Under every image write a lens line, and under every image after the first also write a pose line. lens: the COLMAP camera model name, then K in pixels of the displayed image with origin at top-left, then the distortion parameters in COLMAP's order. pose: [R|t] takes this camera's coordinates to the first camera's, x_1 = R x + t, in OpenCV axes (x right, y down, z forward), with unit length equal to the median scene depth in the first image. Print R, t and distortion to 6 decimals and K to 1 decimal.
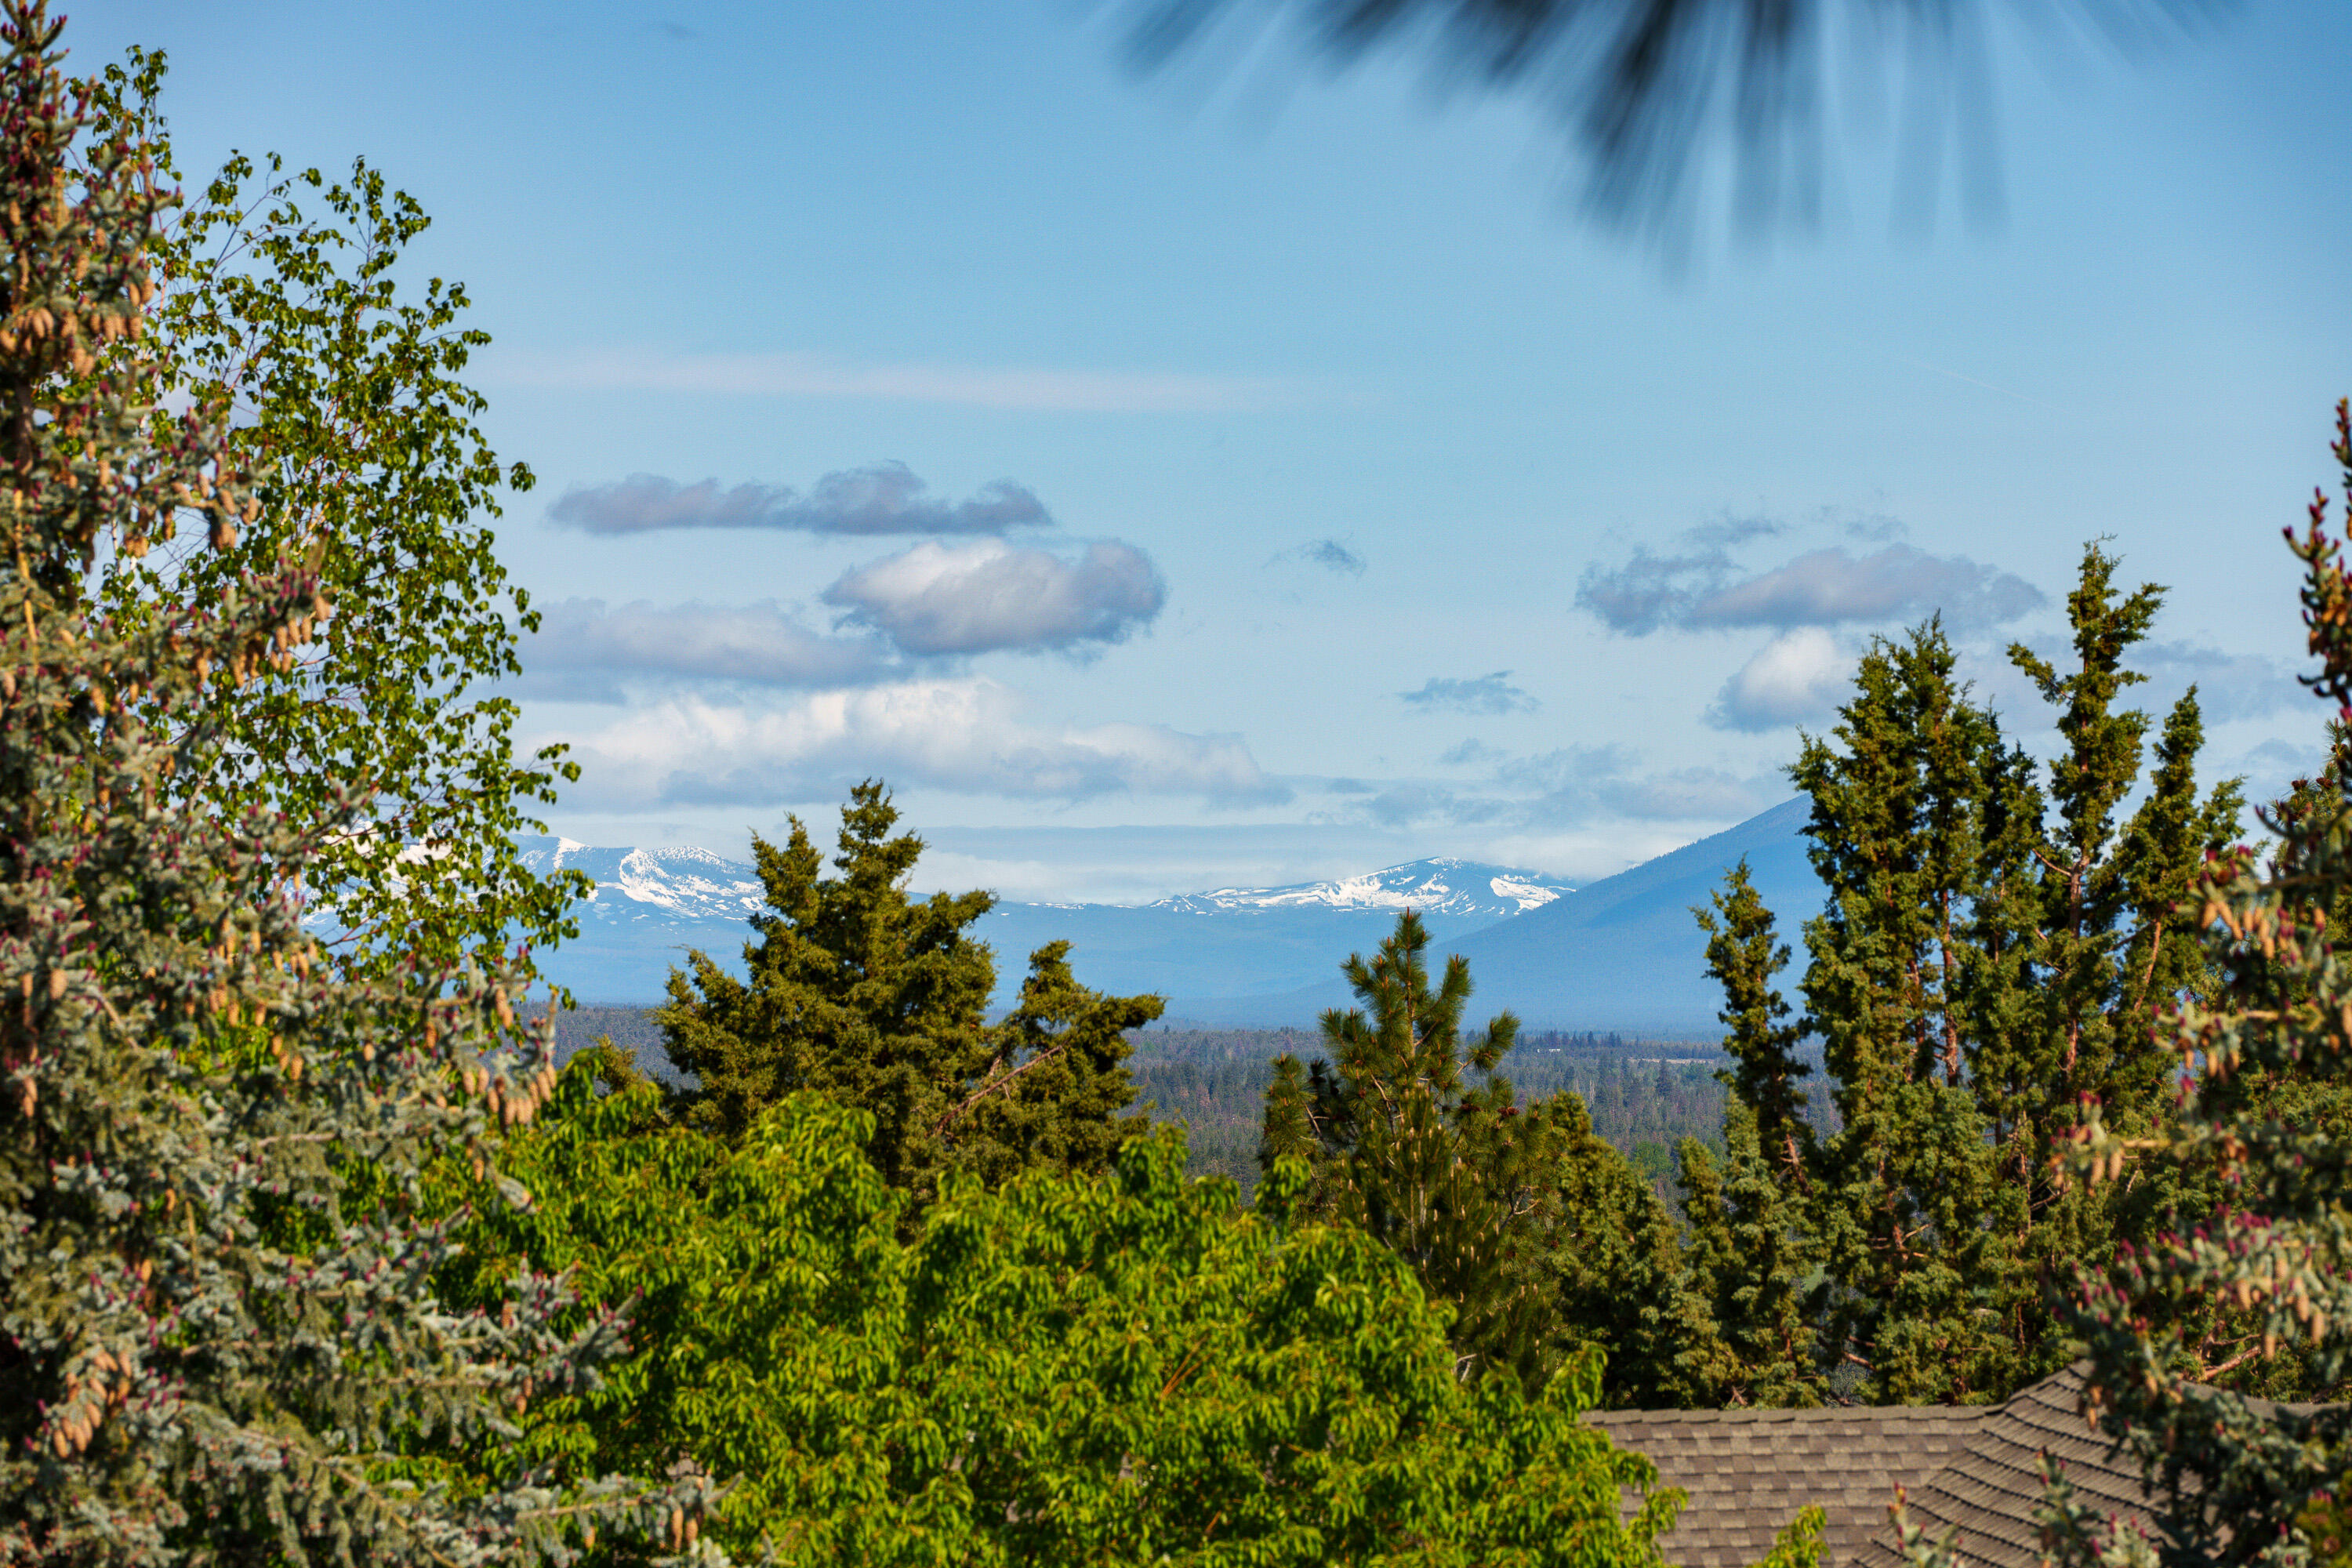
lens RADIAL K [[9553.7, 0, 1176.0], [0, 9553.7, 784.0], [0, 0, 1]] dist [0.194550, 6.958856]
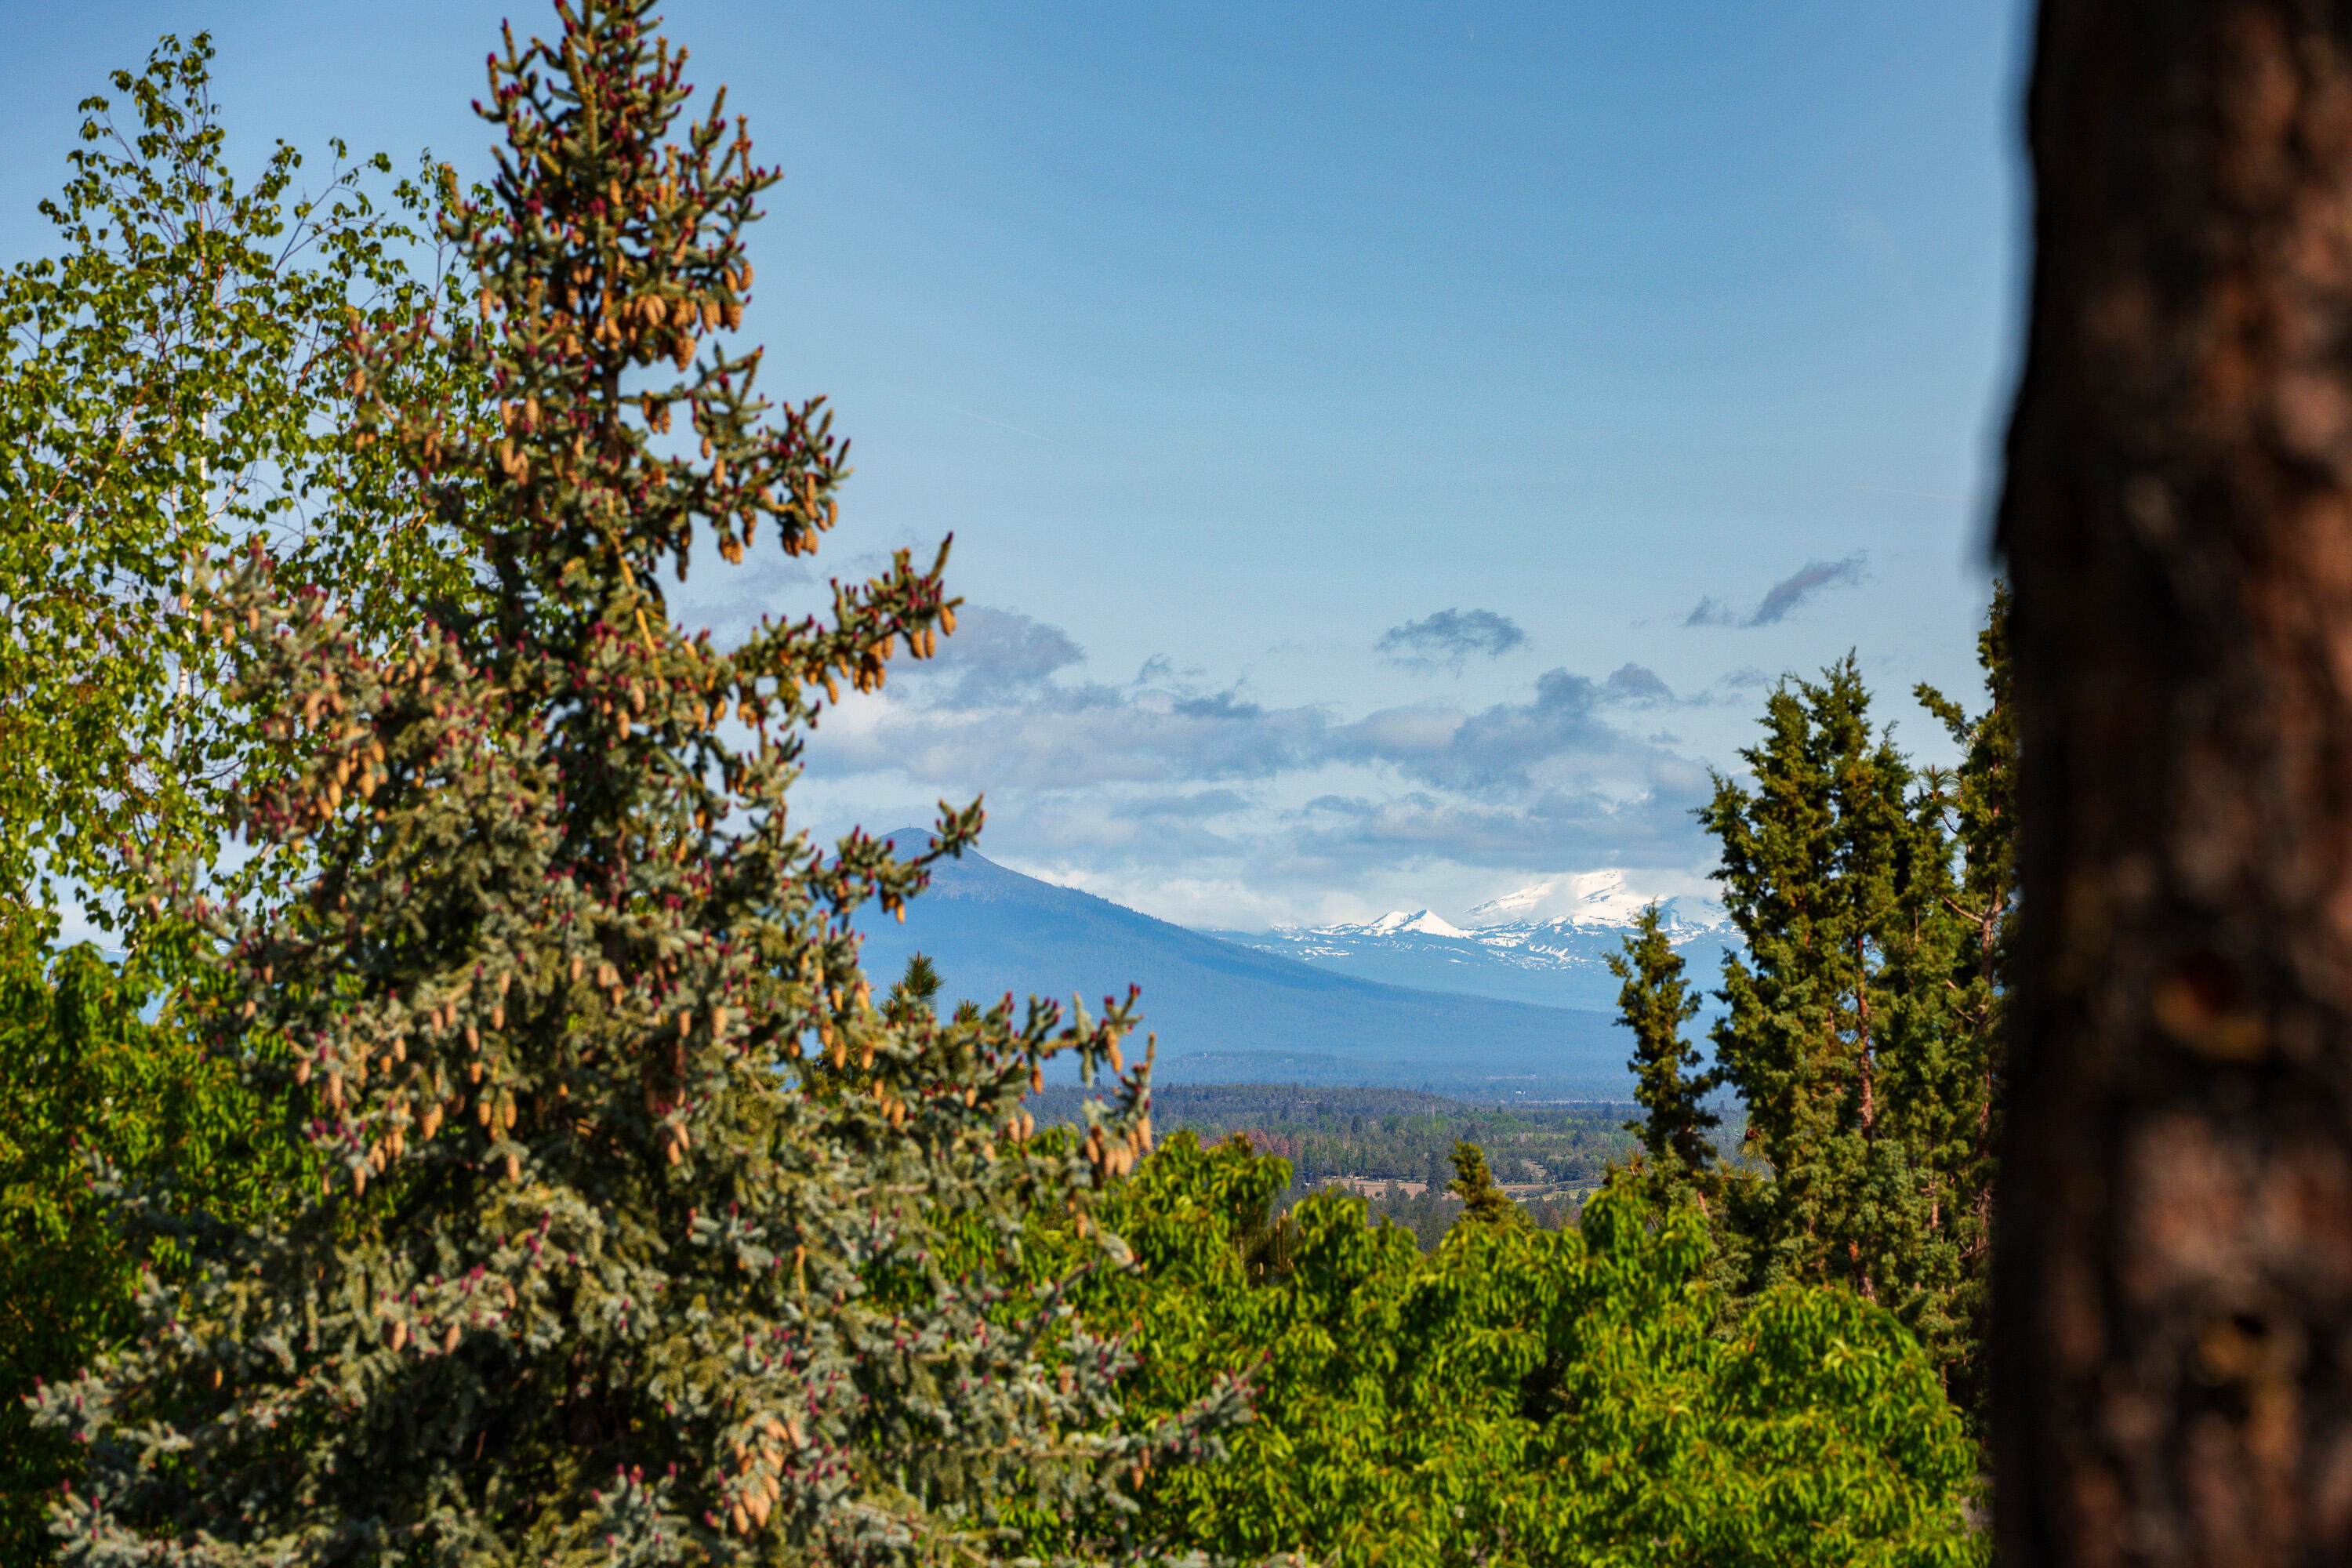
lens RADIAL K [[9553.7, 0, 1176.0], [0, 9553.7, 784.0], [0, 0, 1]] dist [0.194550, 6.958856]
pose [[0.992851, 0.008558, 0.119055, -0.124086], [-0.007972, 0.999954, -0.005400, 0.001674], [-0.119096, 0.004413, 0.992873, 0.052887]]
